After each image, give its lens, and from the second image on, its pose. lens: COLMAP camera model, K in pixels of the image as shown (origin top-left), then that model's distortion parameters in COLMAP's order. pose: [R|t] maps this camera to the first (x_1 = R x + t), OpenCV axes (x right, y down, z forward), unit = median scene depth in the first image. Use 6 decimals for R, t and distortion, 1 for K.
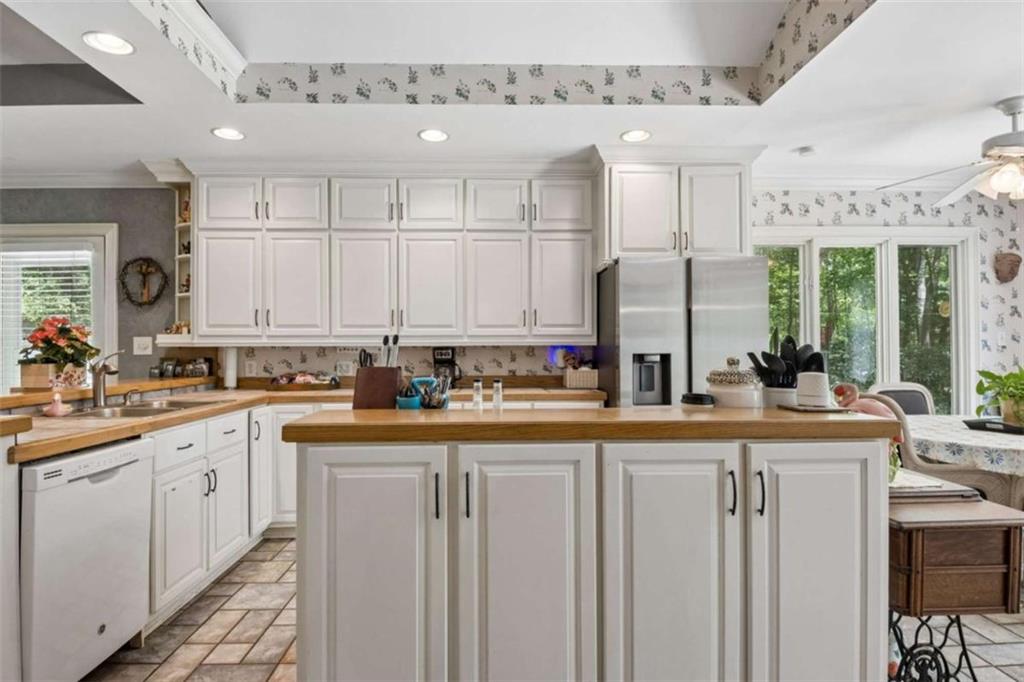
lens RADIAL K [[546.4, 0, 511.3], [0, 546.4, 347.4], [0, 0, 1]] dist [0.017901, -0.029275]
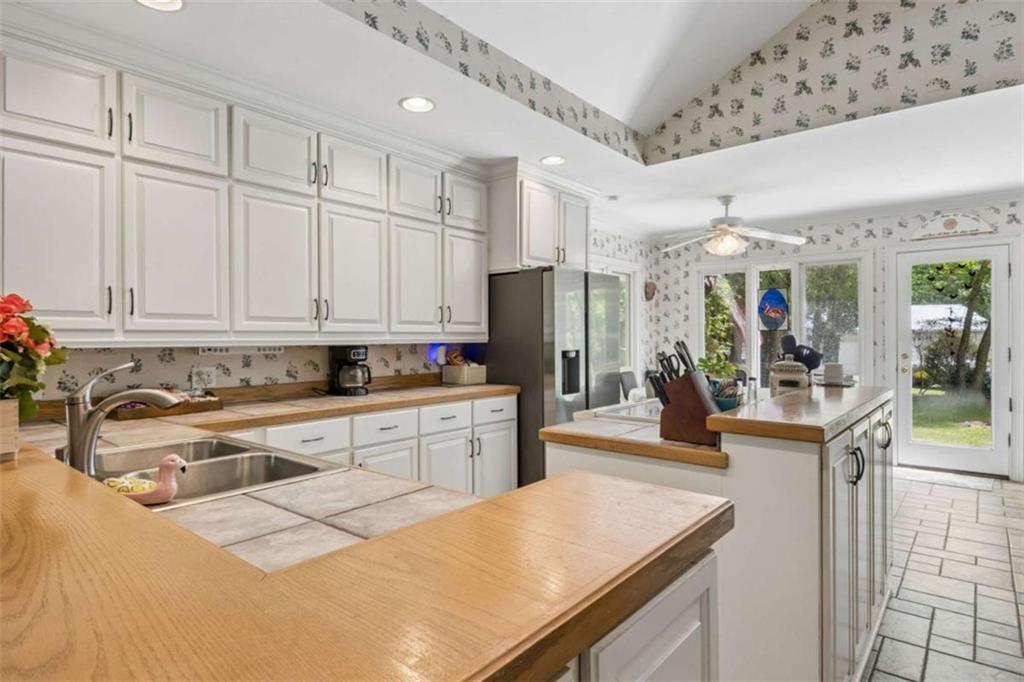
lens RADIAL K [[544.2, 0, 510.1], [0, 544.2, 338.5], [0, 0, 1]] dist [0.042453, -0.041706]
pose [[0.672805, -0.000685, 0.739819, -0.603795], [-0.001427, 0.999997, 0.002224, -0.014205], [-0.739818, -0.002552, 0.672802, 0.264059]]
